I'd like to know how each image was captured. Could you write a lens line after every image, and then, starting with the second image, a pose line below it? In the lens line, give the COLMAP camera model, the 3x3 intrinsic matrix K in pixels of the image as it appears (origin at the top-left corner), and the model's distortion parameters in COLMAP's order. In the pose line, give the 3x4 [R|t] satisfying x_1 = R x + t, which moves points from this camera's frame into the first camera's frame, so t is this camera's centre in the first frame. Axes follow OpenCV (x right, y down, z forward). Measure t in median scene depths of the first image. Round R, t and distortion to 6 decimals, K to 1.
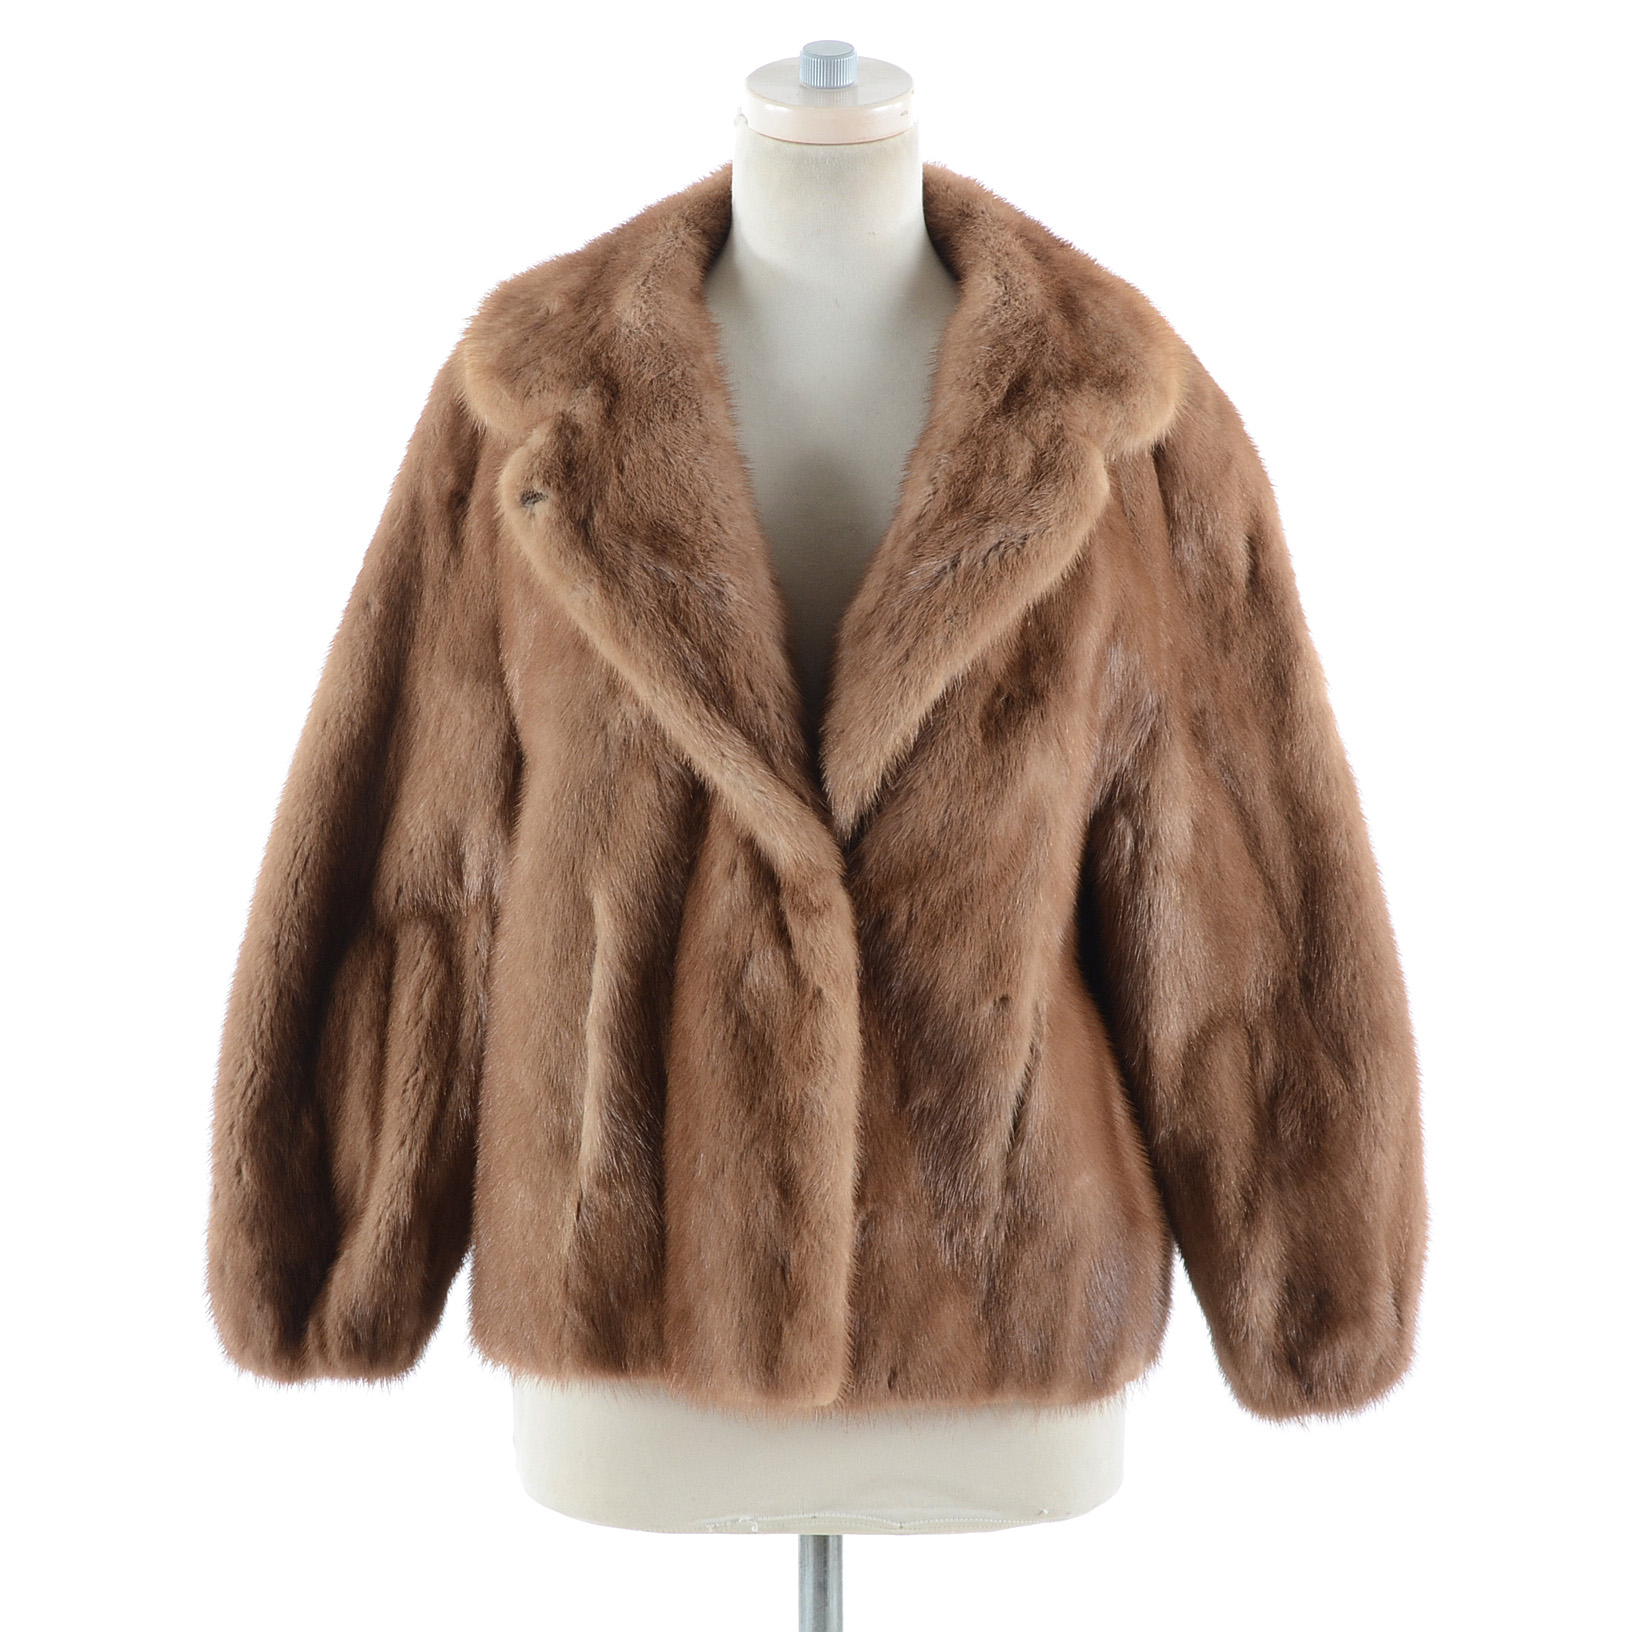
lens RADIAL K [[6541.8, 0, 814.8], [0, 6541.8, 815.2], [0, 0, 1]] dist [0.338551, 0.000000]
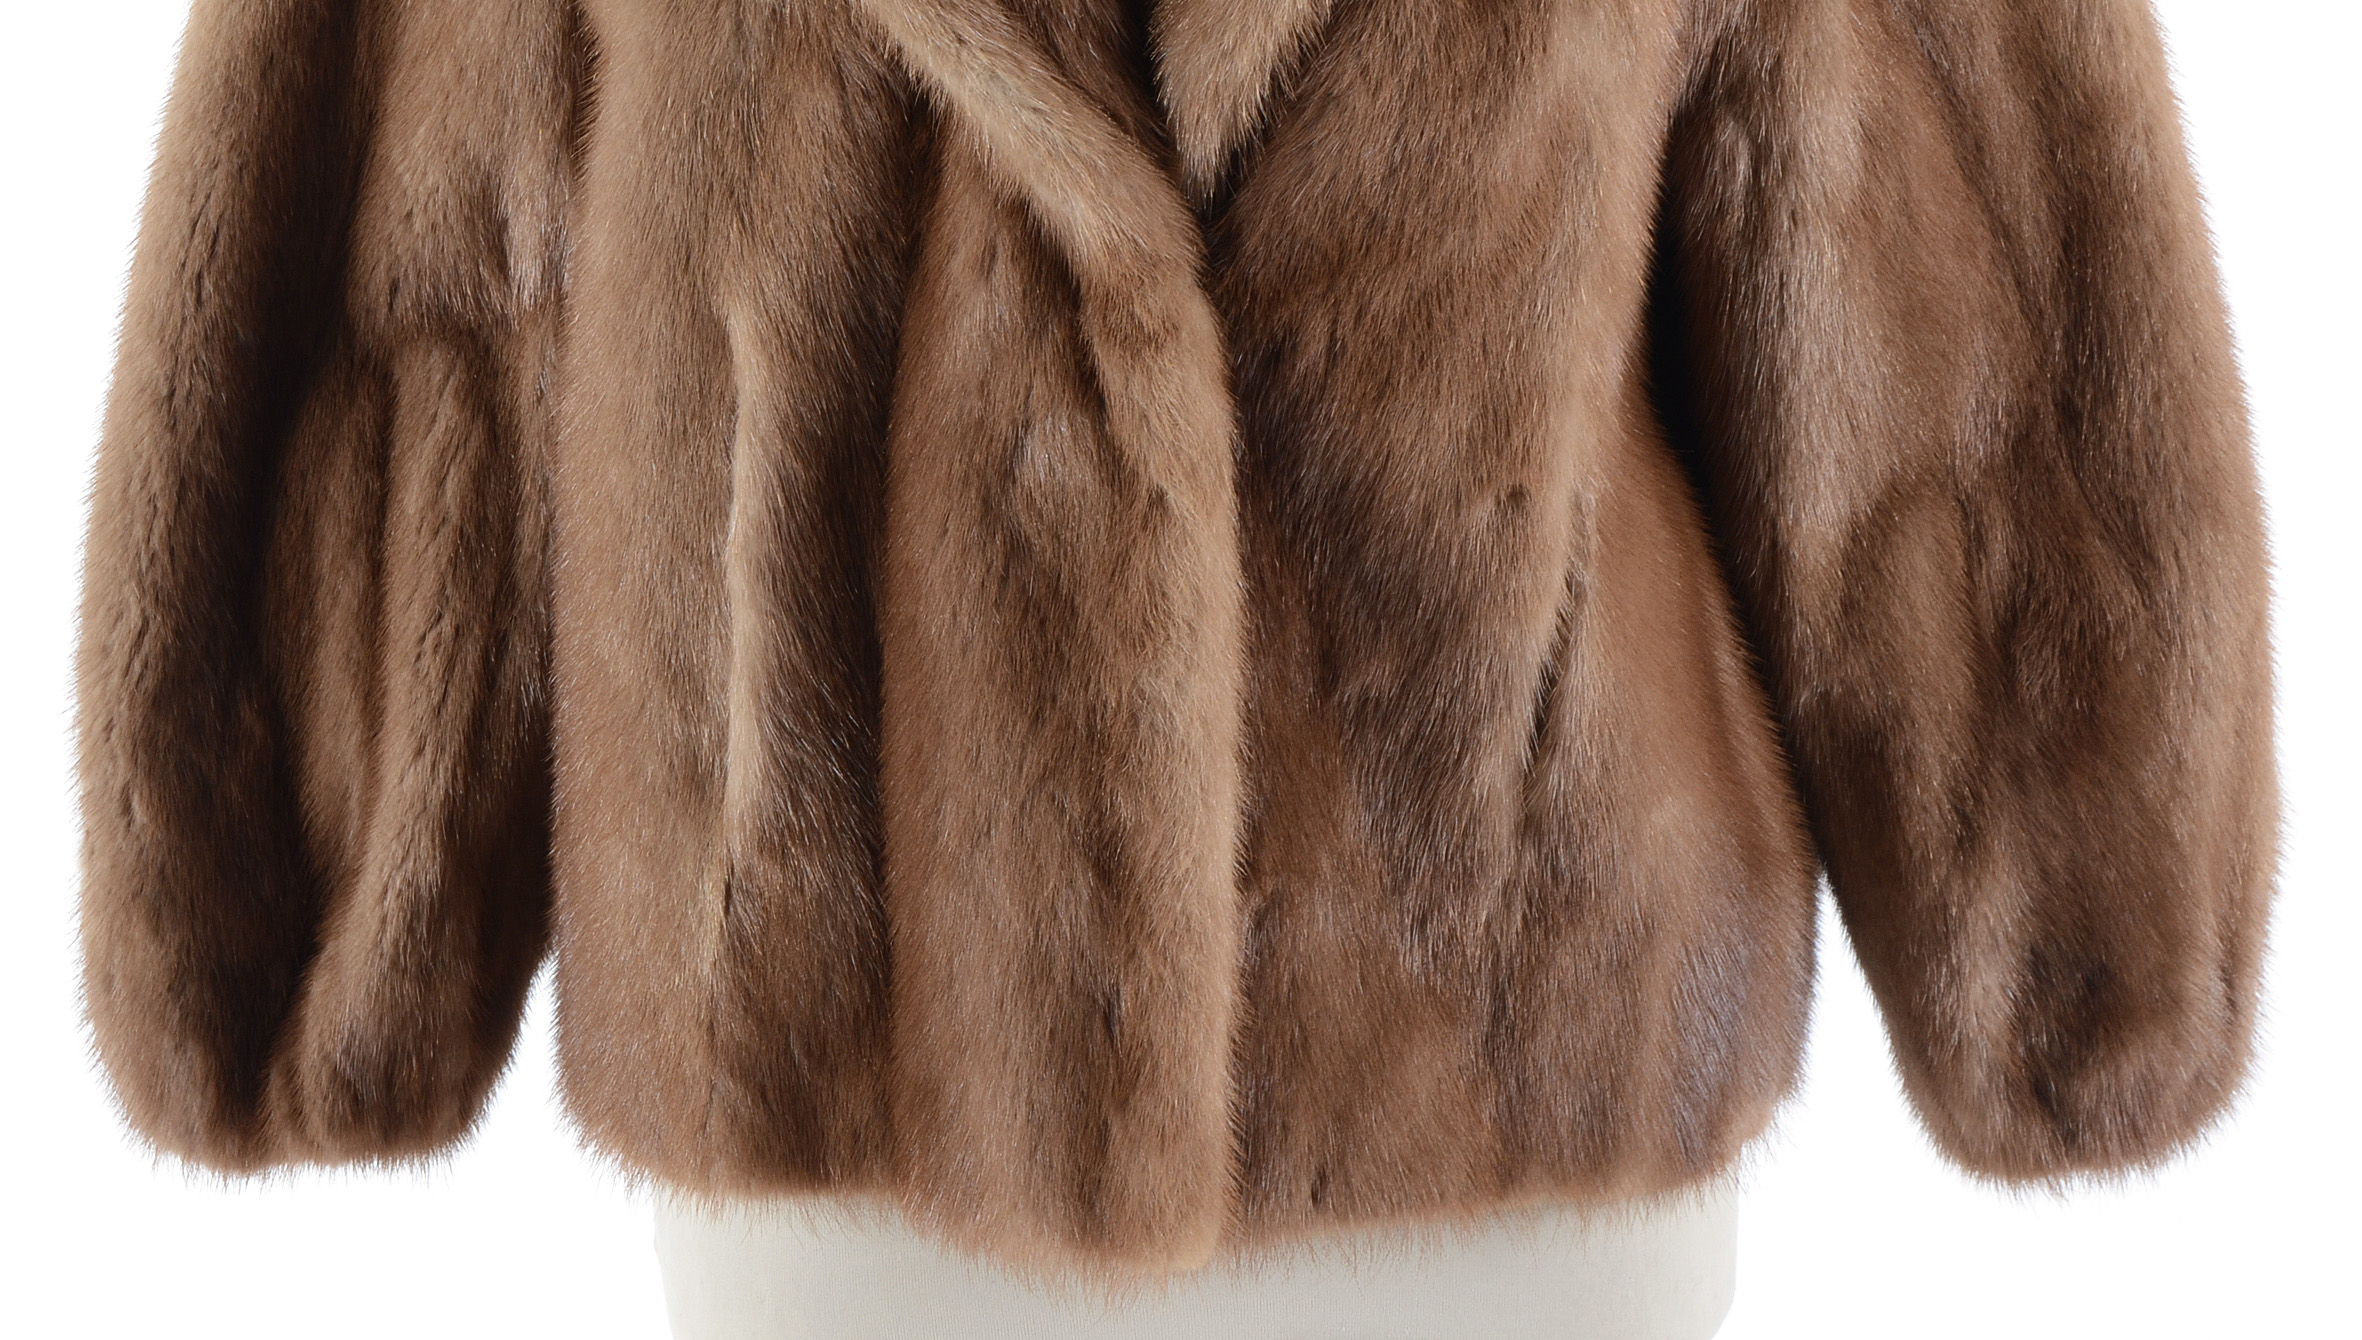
lens RADIAL K [[4823.5, 0, 1178.7], [0, 4823.5, 672.6], [0, 0, 1]] dist [0.096567, 0.000000]
pose [[0.999291, -0.023796, -0.029184, 0.012697], [0.028605, 0.983731, 0.177358, -0.026546], [0.024489, -0.178067, 0.983714, 0.605751]]
